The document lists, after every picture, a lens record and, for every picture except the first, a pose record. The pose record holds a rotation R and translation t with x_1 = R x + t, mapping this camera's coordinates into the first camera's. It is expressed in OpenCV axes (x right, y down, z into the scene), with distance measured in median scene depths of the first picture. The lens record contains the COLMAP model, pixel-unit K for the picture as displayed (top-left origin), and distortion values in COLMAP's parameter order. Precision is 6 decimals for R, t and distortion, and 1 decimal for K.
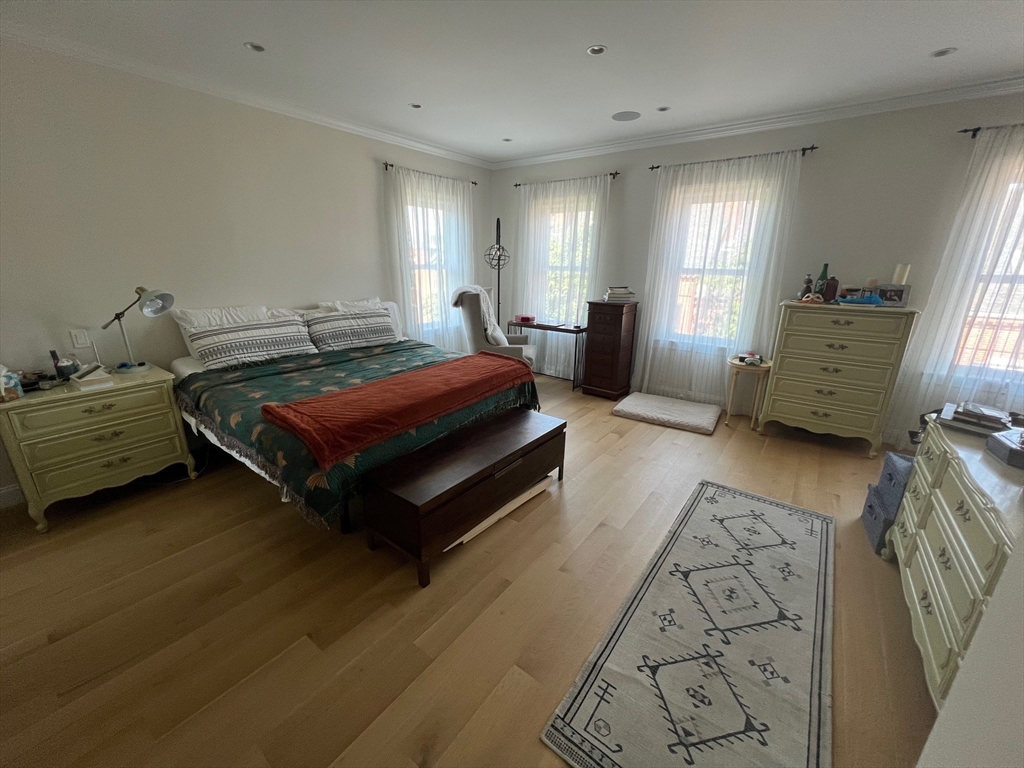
lens RADIAL K [[409.6, 0, 510.6], [0, 409.6, 384.3], [0, 0, 1]] dist [-0.003297, -0.000295]
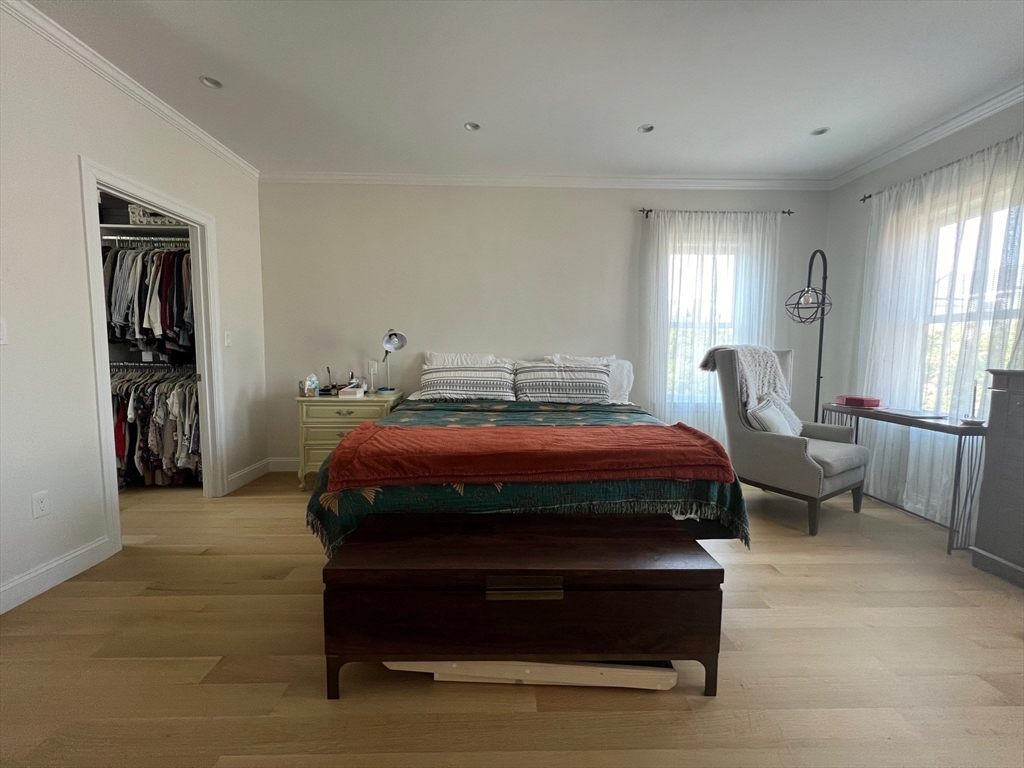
lens RADIAL K [[409.6, 0, 513.1], [0, 409.6, 384.7], [0, 0, 1]] dist [-0.003297, -0.000295]
pose [[0.621538, 0.058199, -0.781219, 0.250871], [-0.228951, 0.967192, -0.110099, -0.006215], [0.749181, 0.247292, 0.614471, 0.345253]]
